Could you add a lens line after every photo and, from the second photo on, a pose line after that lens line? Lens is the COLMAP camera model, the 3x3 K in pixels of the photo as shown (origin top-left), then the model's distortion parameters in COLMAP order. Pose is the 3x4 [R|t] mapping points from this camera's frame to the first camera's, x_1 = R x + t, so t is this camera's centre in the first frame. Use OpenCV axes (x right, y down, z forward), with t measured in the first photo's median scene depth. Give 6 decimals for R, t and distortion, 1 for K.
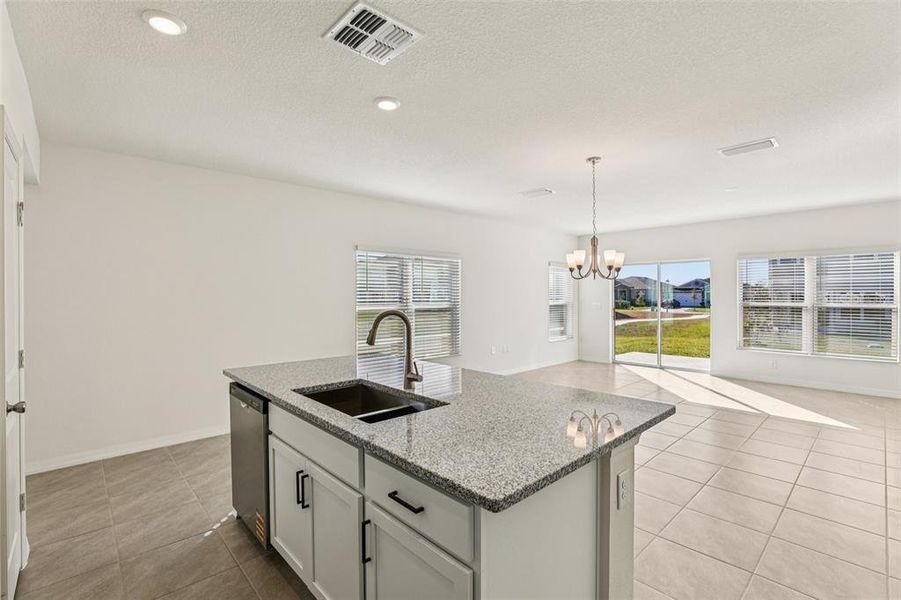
lens RADIAL K [[414.2, 0, 453.3], [0, 414.2, 297.7], [0, 0, 1]] dist [-0.040974, 0.013161]
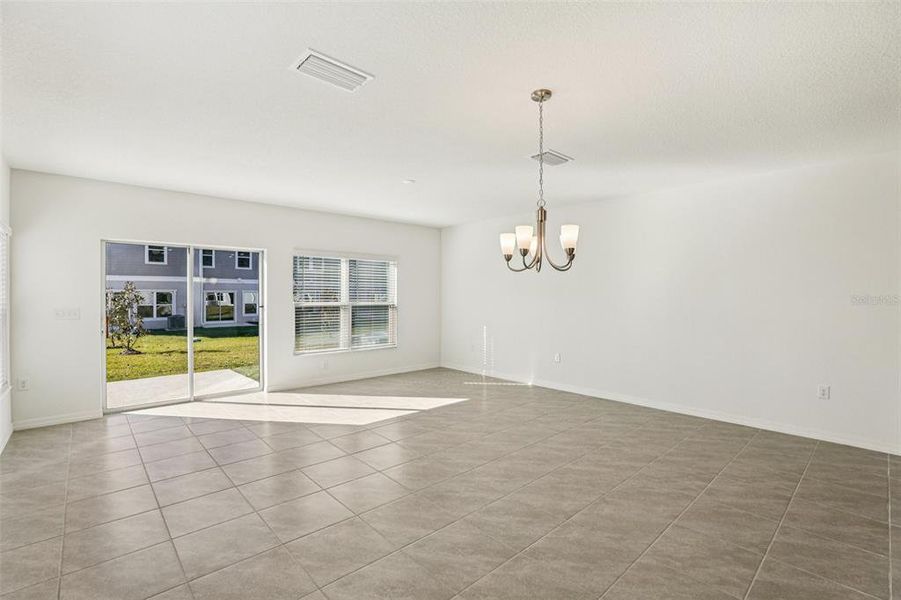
lens RADIAL K [[414.2, 0, 453.3], [0, 414.2, 297.7], [0, 0, 1]] dist [-0.040974, 0.013161]
pose [[0.013144, -0.004695, 0.999903, -0.208449], [0.003488, 0.999983, 0.004650, -0.002386], [-0.999908, 0.003426, 0.013160, 0.698229]]
